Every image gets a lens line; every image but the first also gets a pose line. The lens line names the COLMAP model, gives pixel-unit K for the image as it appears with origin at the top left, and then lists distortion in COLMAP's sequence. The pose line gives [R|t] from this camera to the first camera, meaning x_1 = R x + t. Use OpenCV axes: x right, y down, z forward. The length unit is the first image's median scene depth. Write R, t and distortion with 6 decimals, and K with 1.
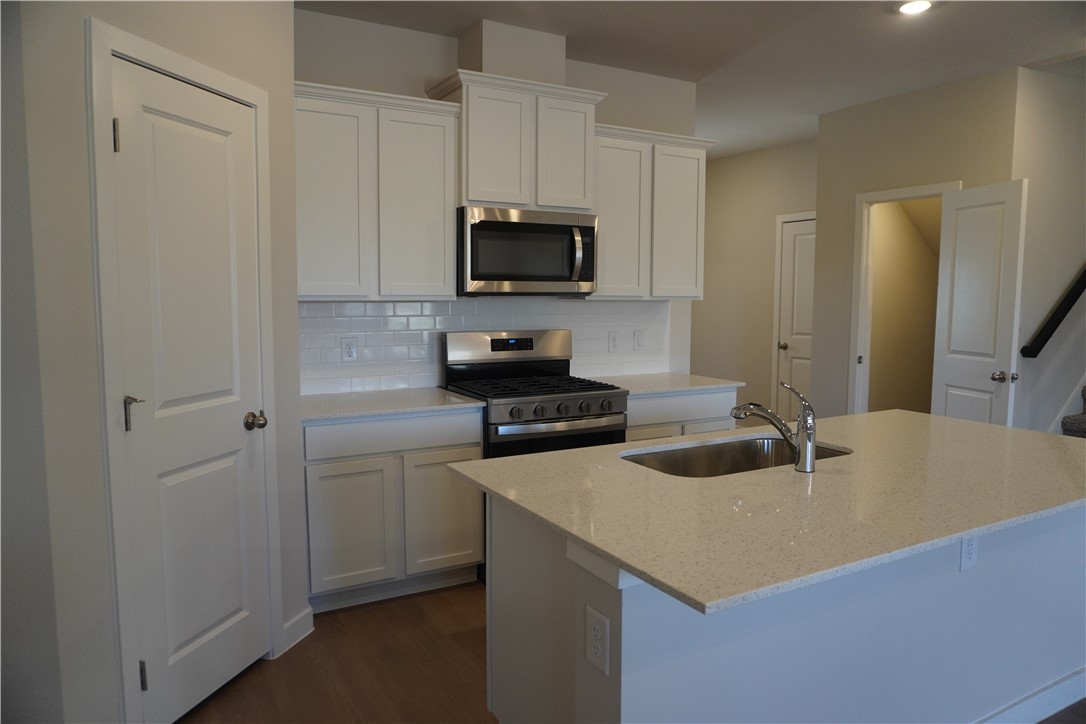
lens RADIAL K [[722.2, 0, 543.0], [0, 722.2, 362.0], [0, 0, 1]] dist [-0.018745, 0.003325]
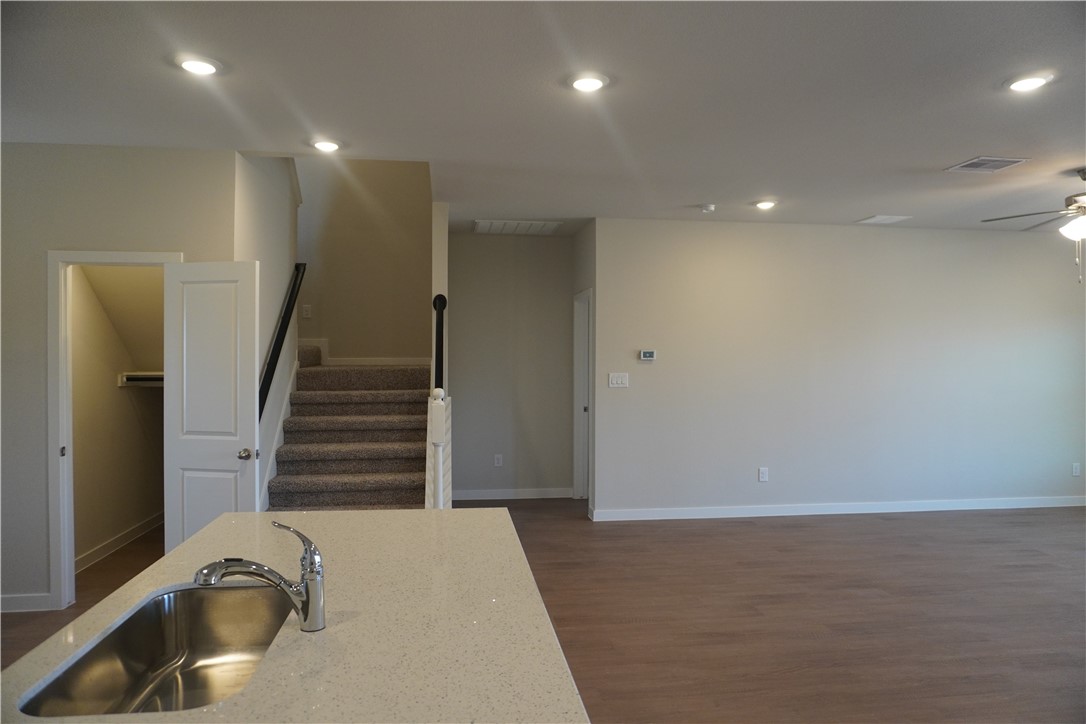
lens RADIAL K [[701.8, 0, 540.8], [0, 701.8, 384.4], [0, 0, 1]] dist [-0.005650, -0.000132]
pose [[0.400287, -0.025650, 0.916031, -0.083829], [0.085005, 0.996338, -0.009247, -0.030034], [-0.912439, 0.081569, 0.401001, 0.207939]]
